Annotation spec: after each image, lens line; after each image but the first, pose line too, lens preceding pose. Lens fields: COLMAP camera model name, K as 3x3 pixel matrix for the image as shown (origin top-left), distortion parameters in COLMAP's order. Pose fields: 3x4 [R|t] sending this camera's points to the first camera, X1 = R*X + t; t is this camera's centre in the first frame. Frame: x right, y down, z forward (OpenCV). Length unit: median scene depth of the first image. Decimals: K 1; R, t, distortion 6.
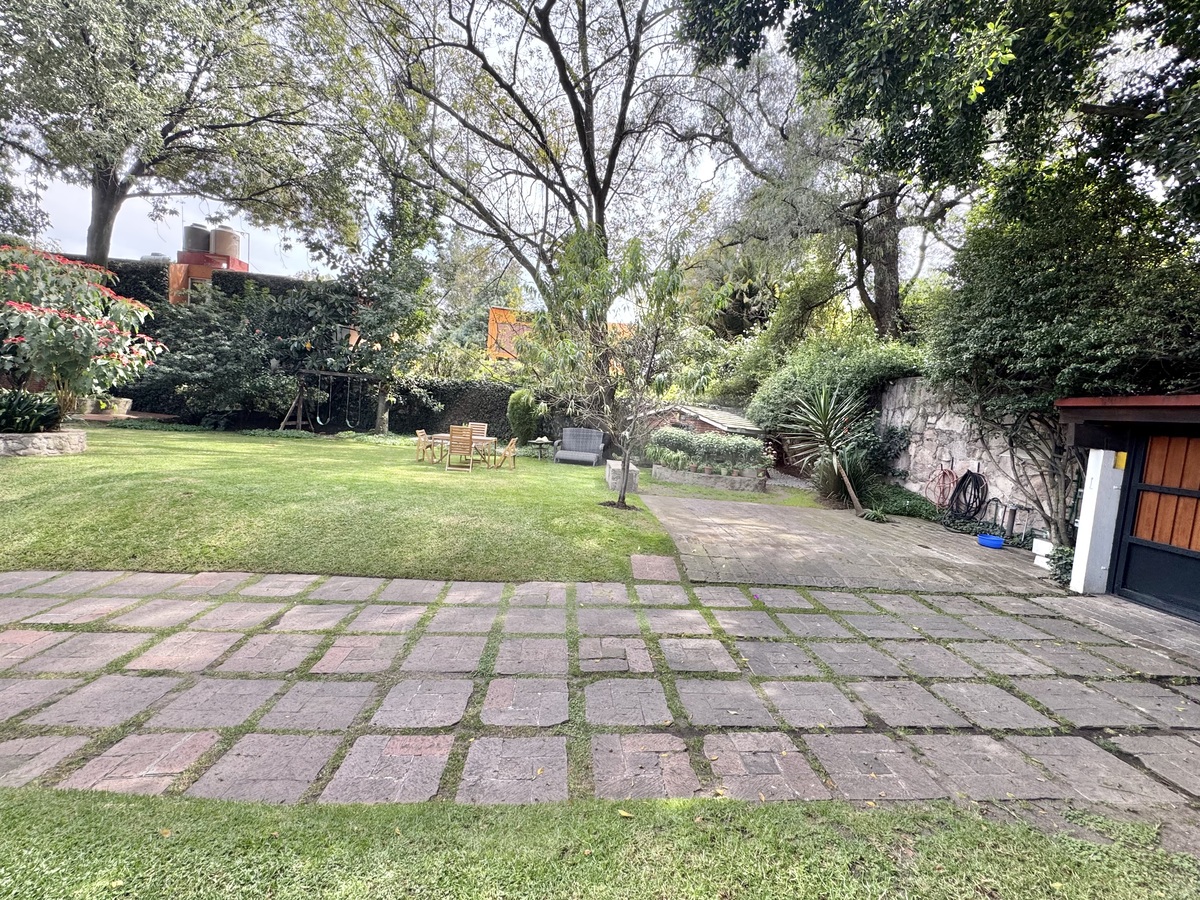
lens RADIAL K [[480.4, 0, 587.9], [0, 480.4, 442.4], [0, 0, 1]] dist [-0.002039, 0.000080]
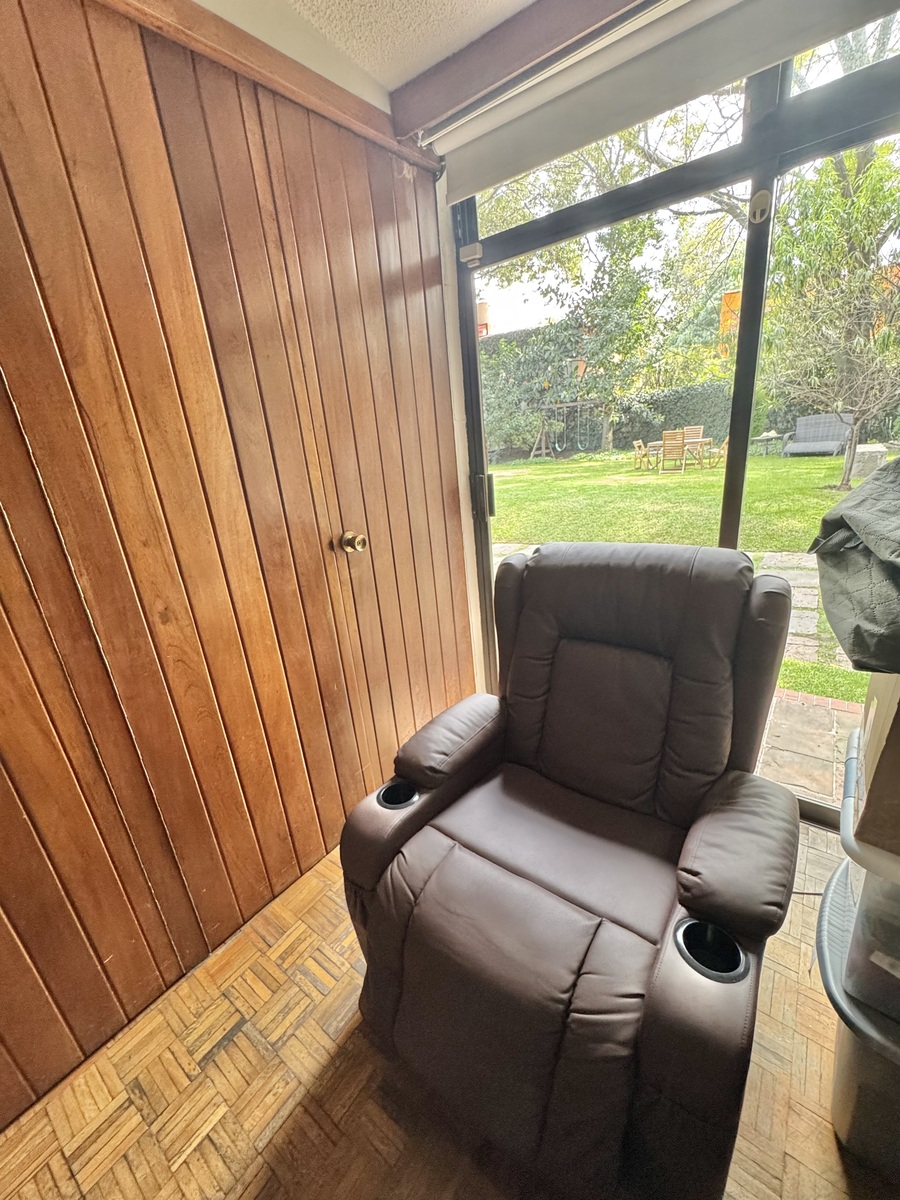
lens RADIAL K [[480.4, 0, 449.3], [0, 480.4, 591.4], [0, 0, 1]] dist [-0.002039, 0.000080]
pose [[0.738010, 0.065878, -0.671566, 0.080569], [0.098487, 0.974050, 0.203782, 0.034491], [0.667564, -0.216534, 0.712371, -0.132337]]
